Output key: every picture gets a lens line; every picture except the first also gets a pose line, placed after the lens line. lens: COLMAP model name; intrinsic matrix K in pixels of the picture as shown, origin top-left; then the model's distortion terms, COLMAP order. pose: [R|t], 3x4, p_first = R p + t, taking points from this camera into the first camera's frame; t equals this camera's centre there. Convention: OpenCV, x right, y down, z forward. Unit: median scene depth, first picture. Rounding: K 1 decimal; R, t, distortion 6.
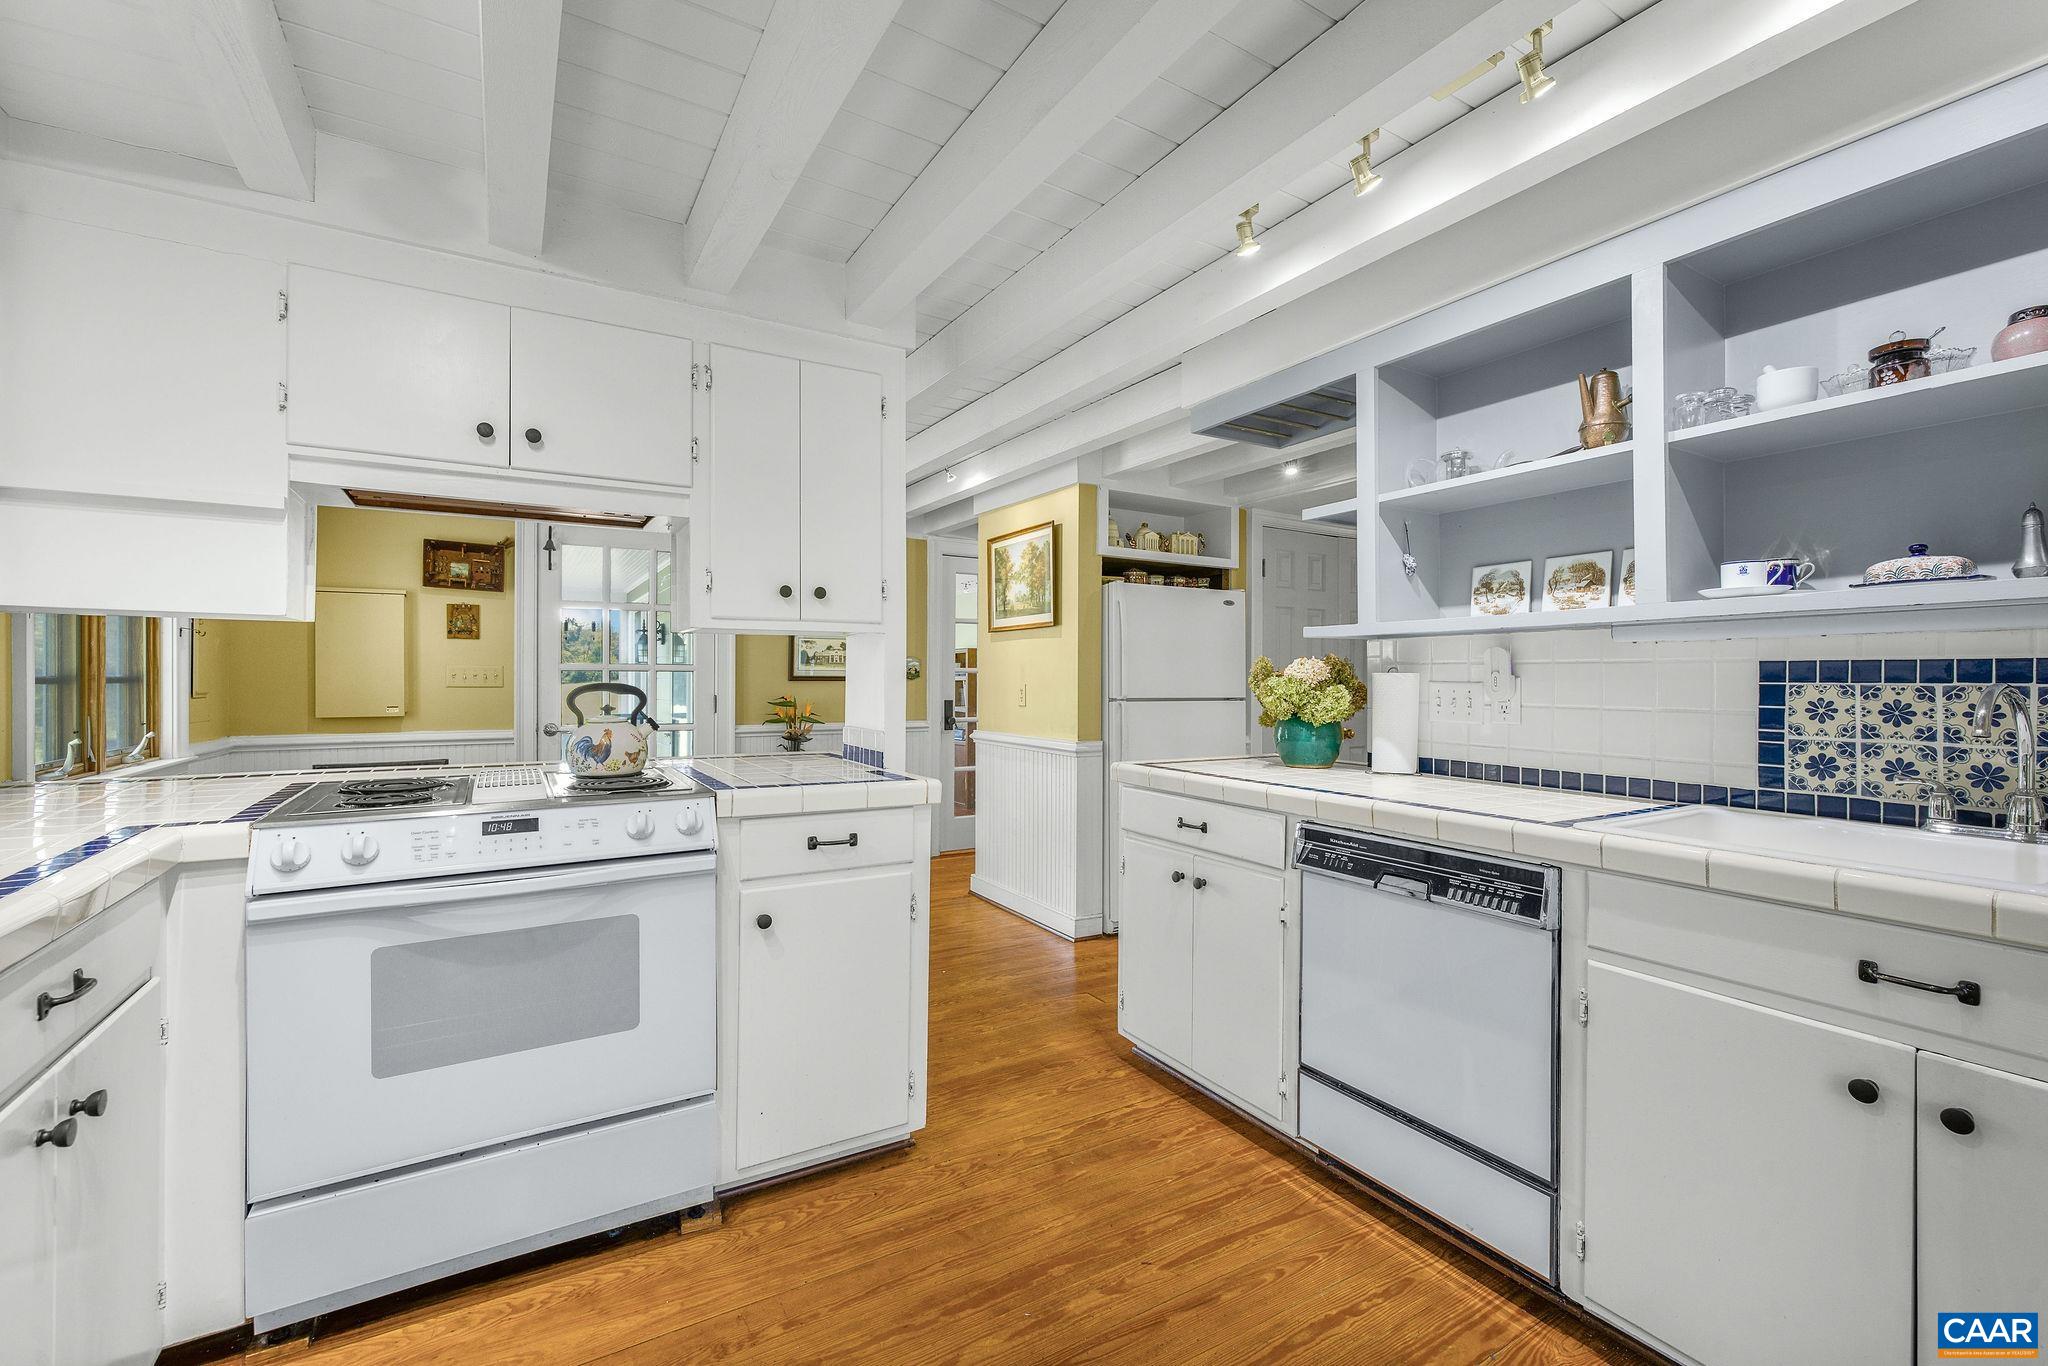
lens RADIAL K [[861.1, 0, 1012.4], [0, 861.1, 682.2], [0, 0, 1]] dist [0.000523, -0.000348]
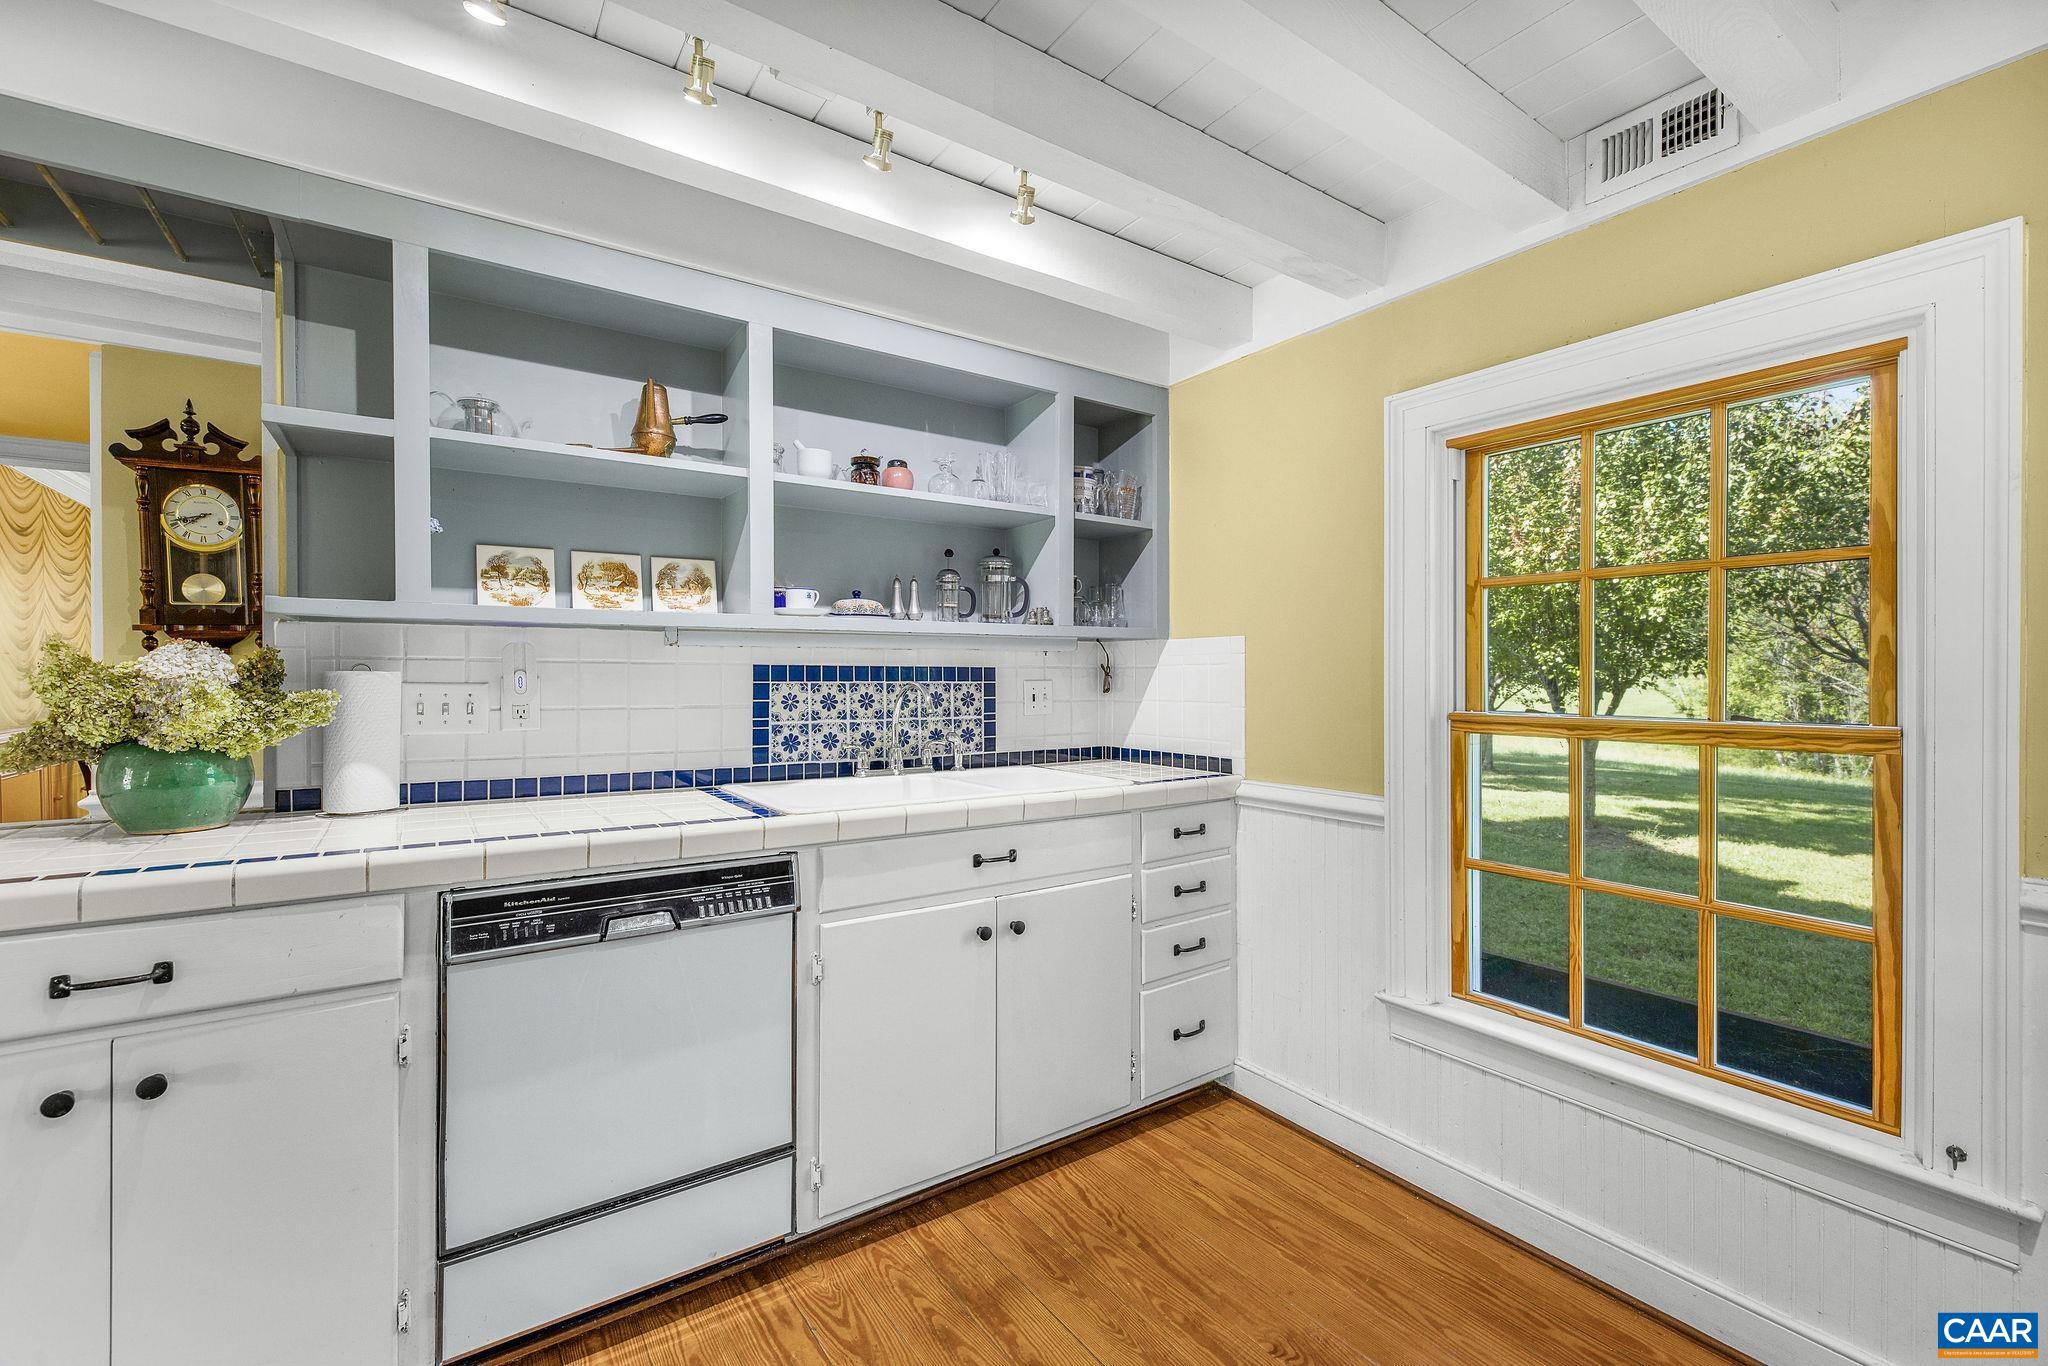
lens RADIAL K [[861.1, 0, 1024.1], [0, 861.1, 685.7], [0, 0, 1]] dist [0.000523, -0.000348]
pose [[-0.065639, -0.012035, 0.997771, -0.414882], [0.003582, 0.999918, 0.012297, -0.007563], [-0.997837, 0.004381, -0.065590, 0.680299]]
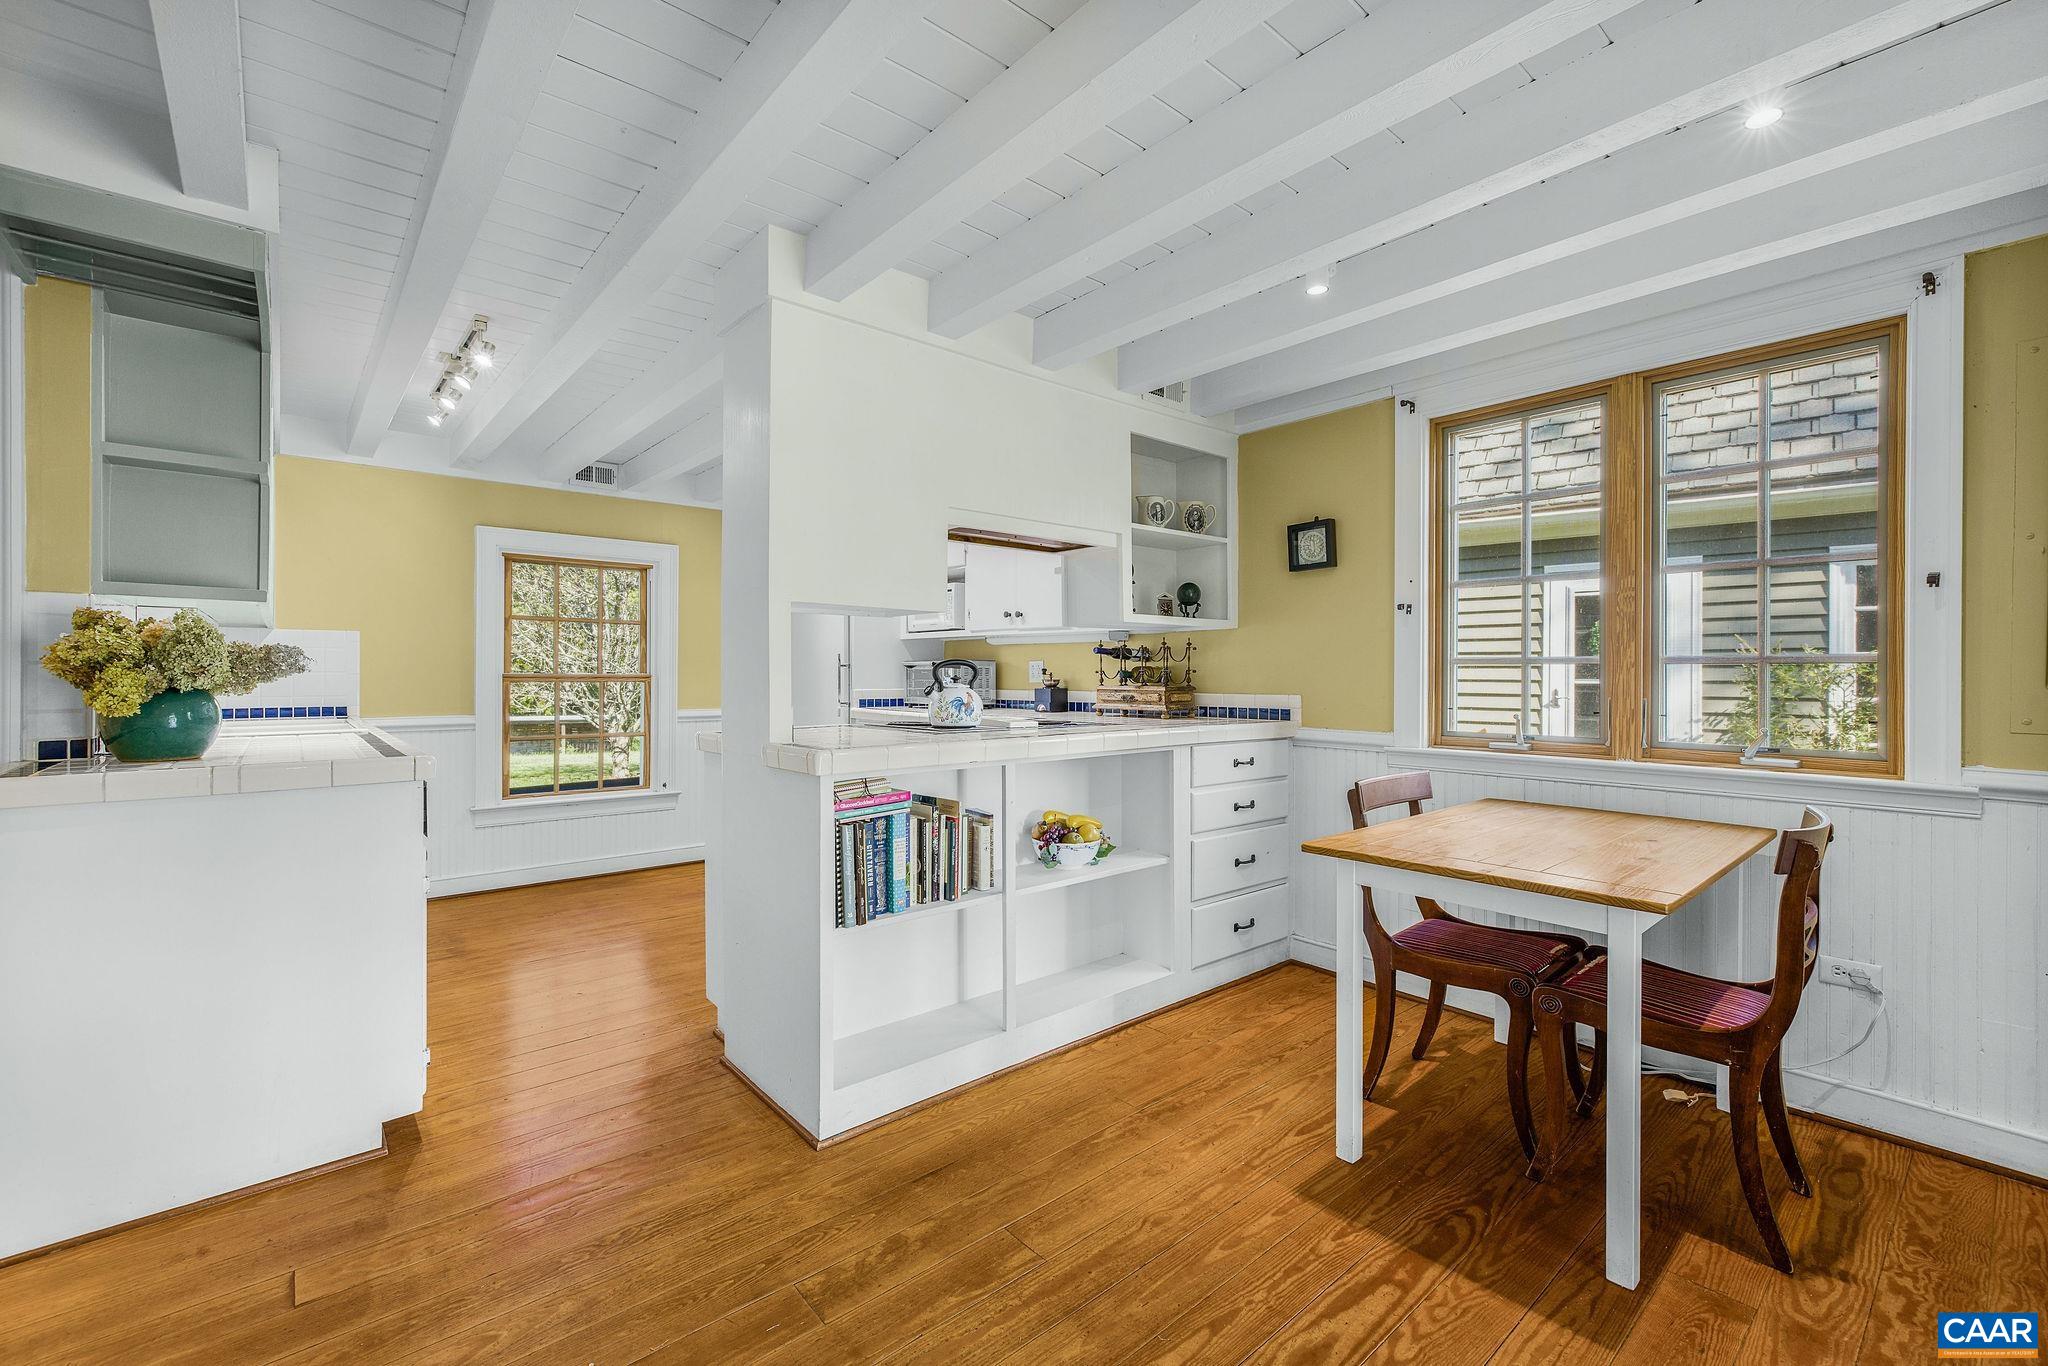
lens RADIAL K [[861.1, 0, 1029.2], [0, 861.1, 680.9], [0, 0, 1]] dist [0.000523, -0.000348]
pose [[-0.985141, -0.005428, -0.171663, -0.417863], [-0.007558, 0.999902, 0.011756, 0.021701], [0.171583, 0.012879, -0.985086, 2.753541]]
